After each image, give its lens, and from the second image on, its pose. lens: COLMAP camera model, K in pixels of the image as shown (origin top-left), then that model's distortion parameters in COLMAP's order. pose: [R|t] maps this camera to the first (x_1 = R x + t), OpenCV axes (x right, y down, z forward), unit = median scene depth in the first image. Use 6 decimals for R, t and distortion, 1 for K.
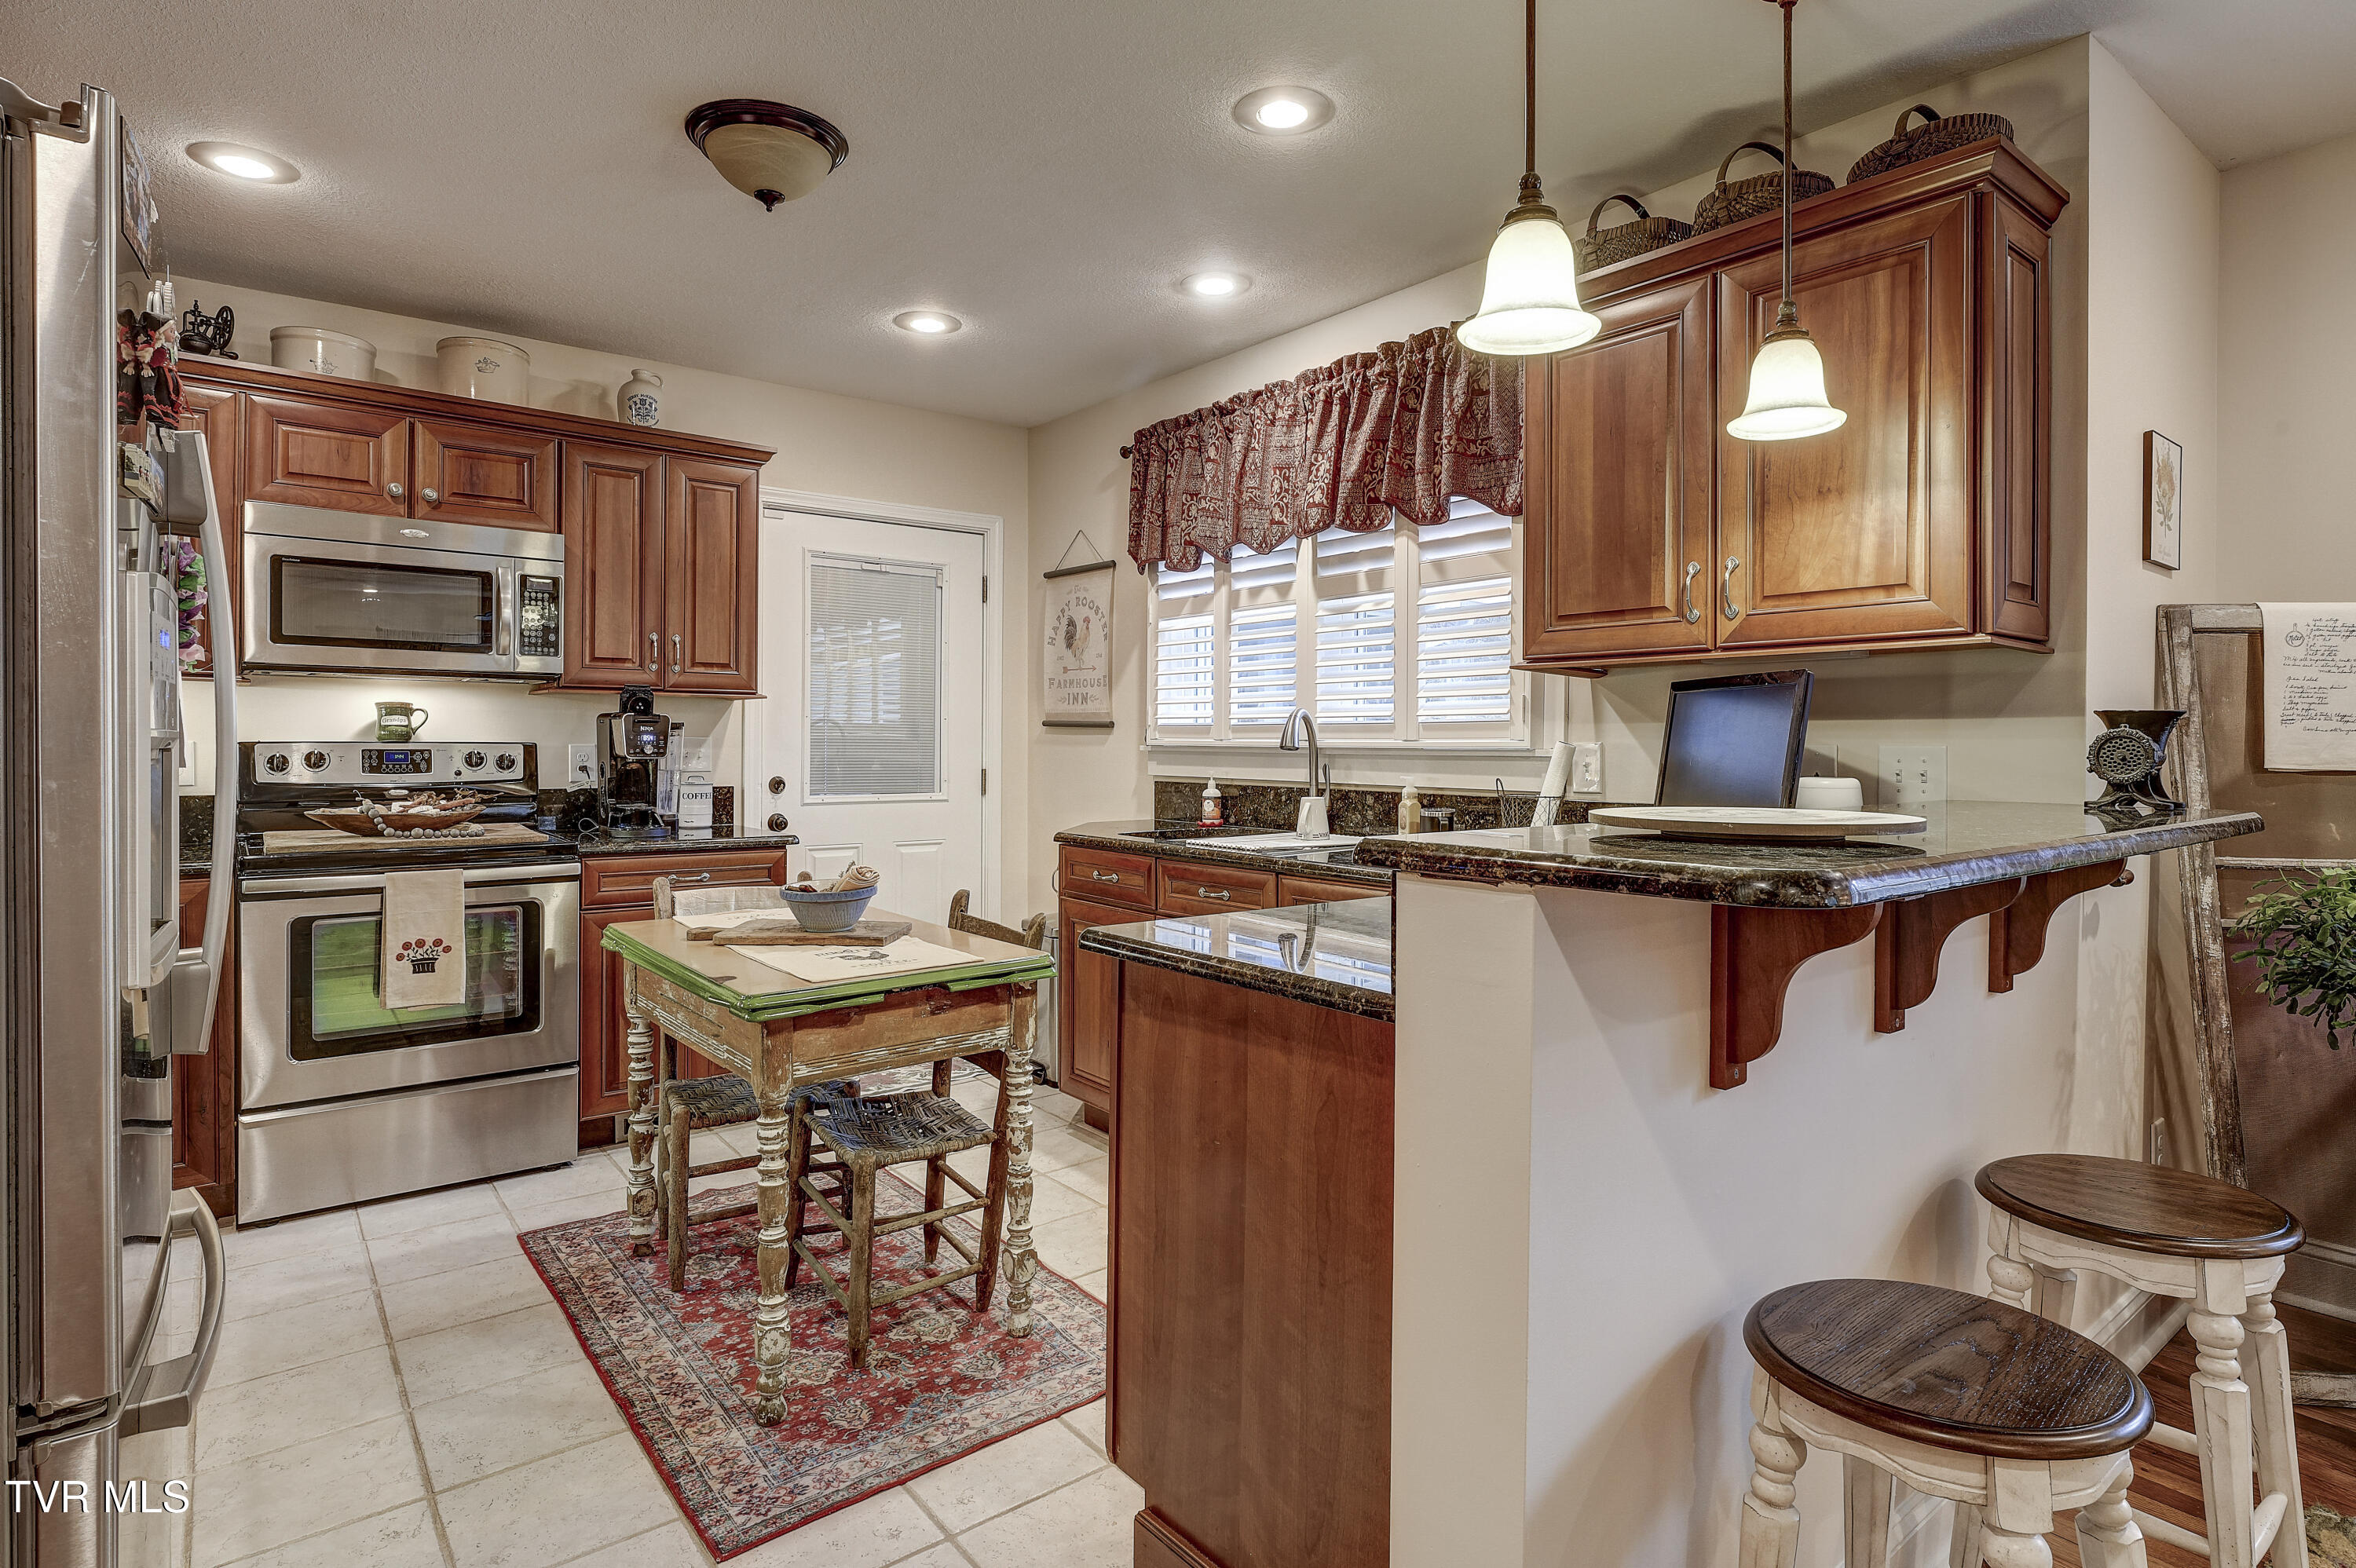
lens RADIAL K [[1188.1, 0, 1200.1], [0, 1188.1, 765.8], [0, 0, 1]] dist [-0.002614, 0.000957]
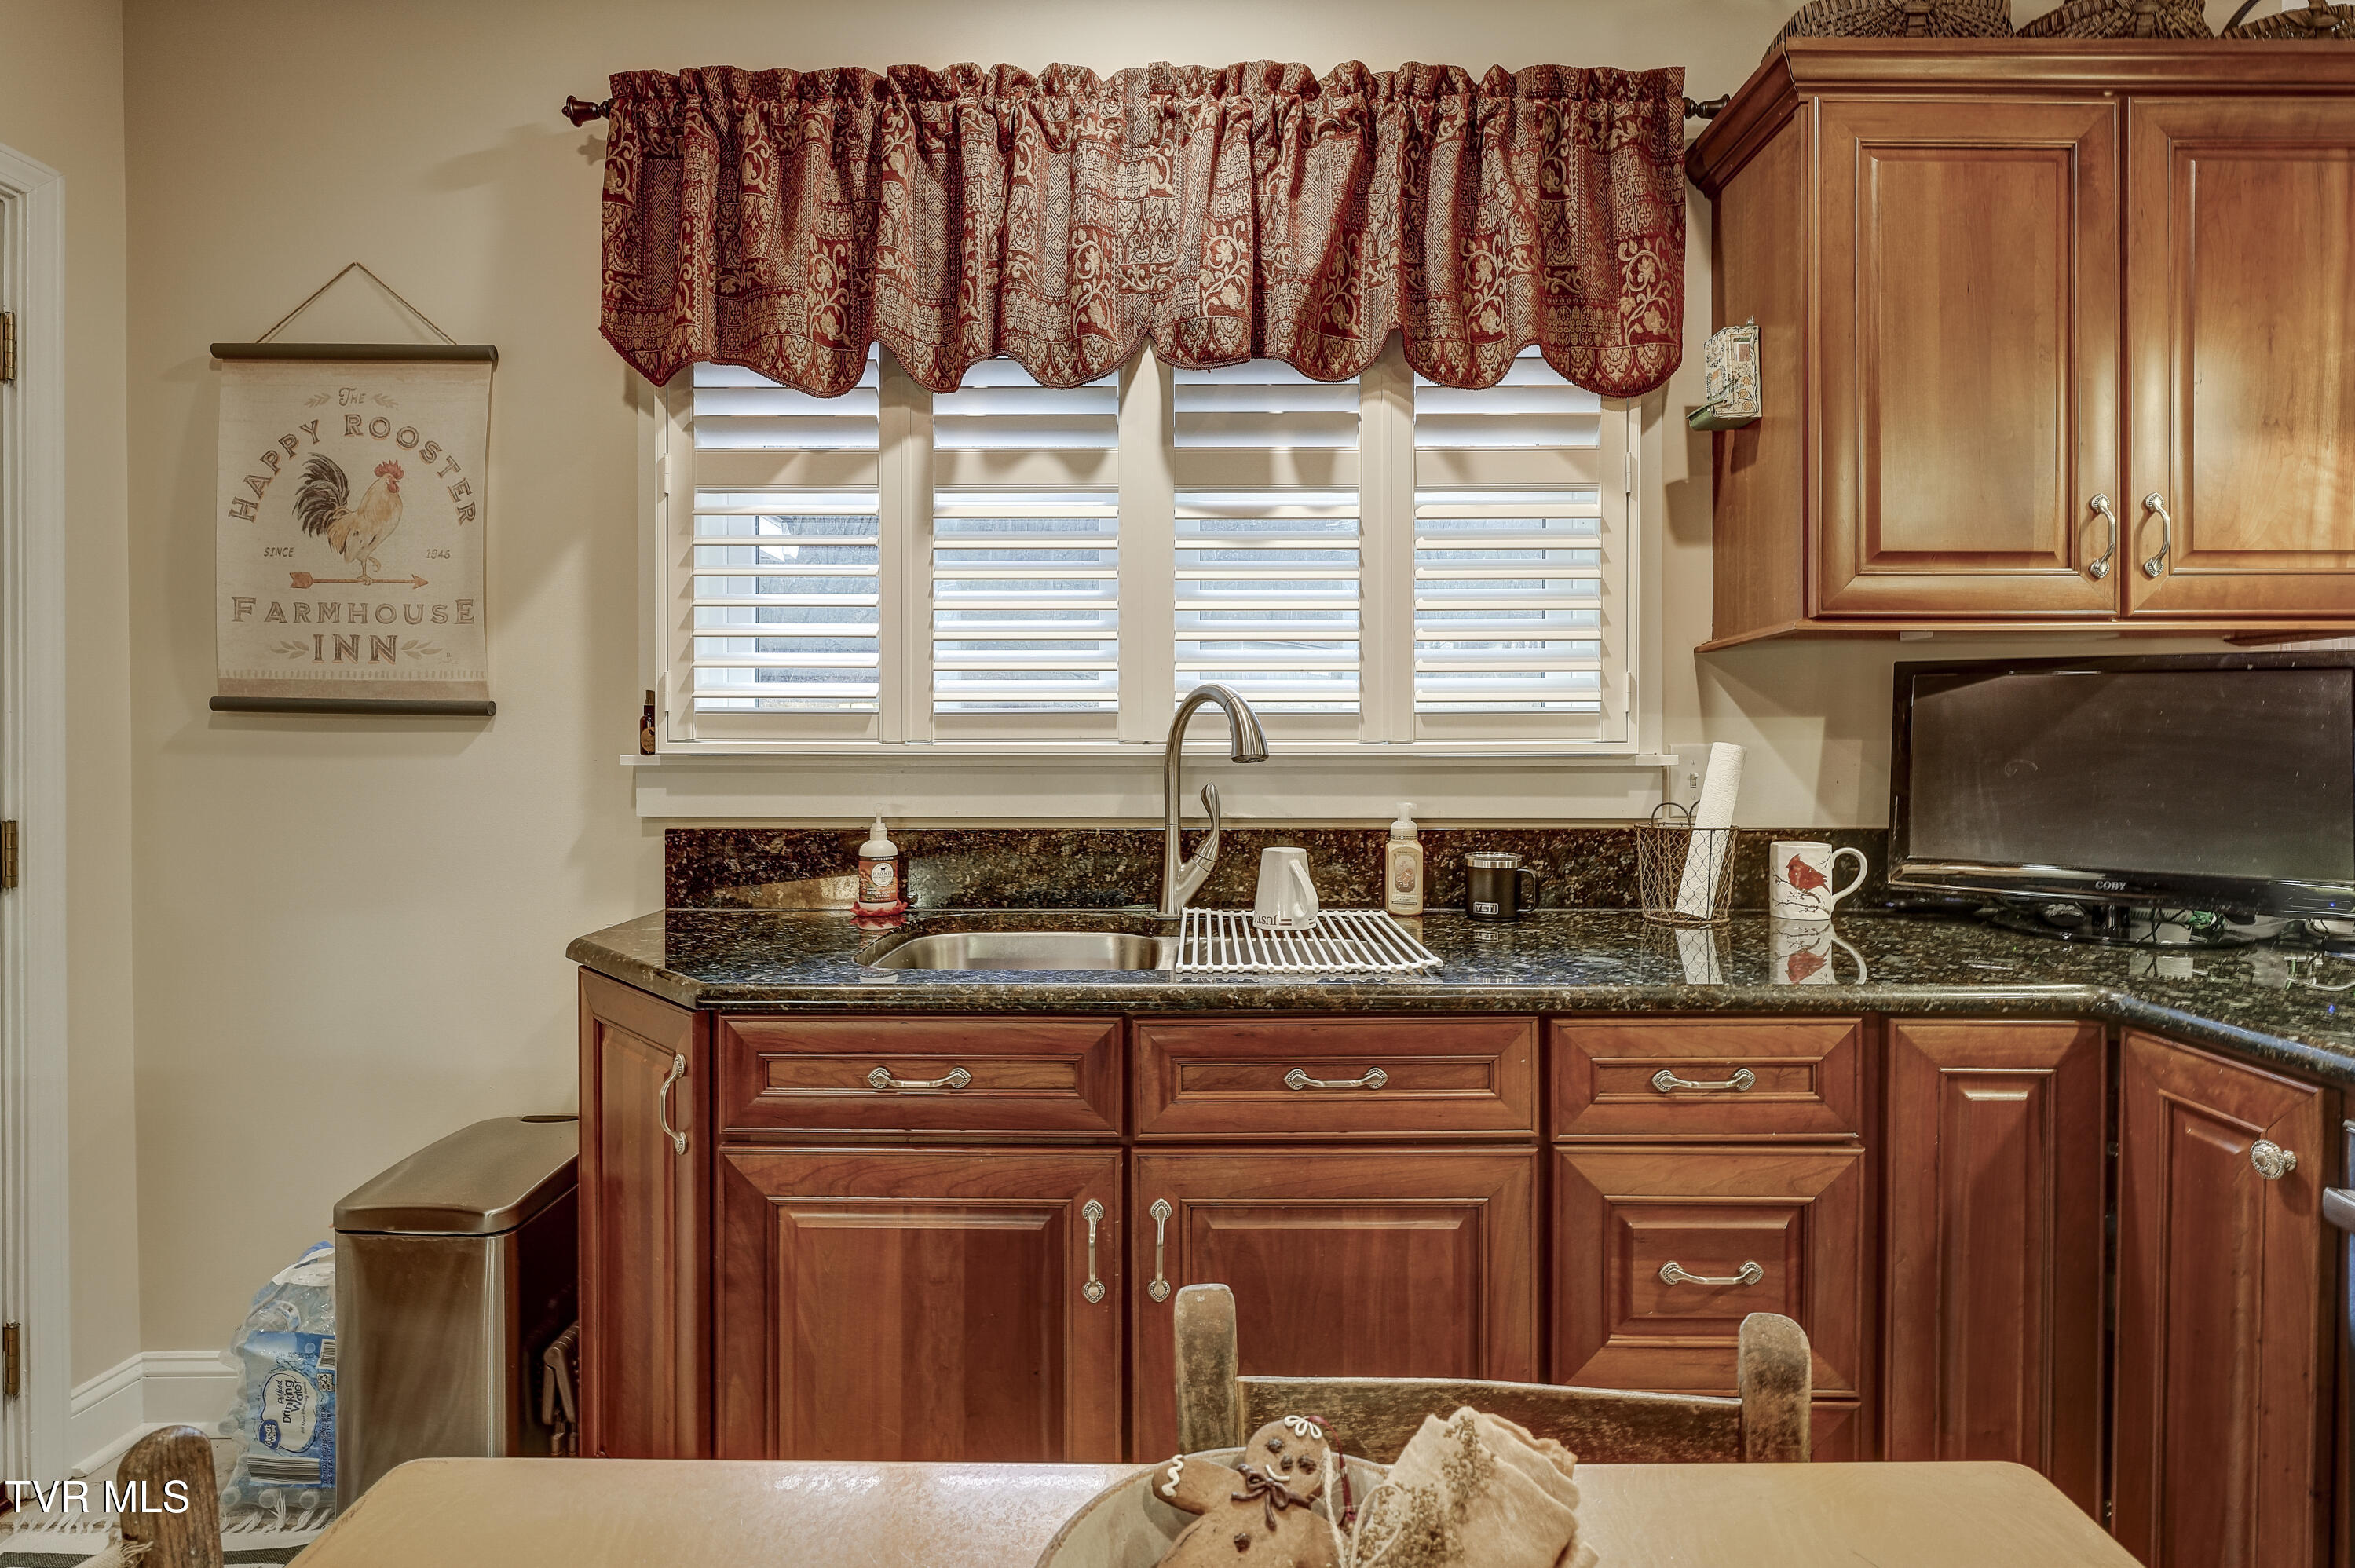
lens RADIAL K [[1145.9, 0, 1176.8], [0, 1145.9, 762.9], [0, 0, 1]] dist [-0.002385, -0.000562]
pose [[0.632033, -0.014640, 0.774803, -0.315581], [0.017974, 0.999830, 0.004231, -0.014238], [-0.774733, 0.011252, 0.632189, 0.661001]]
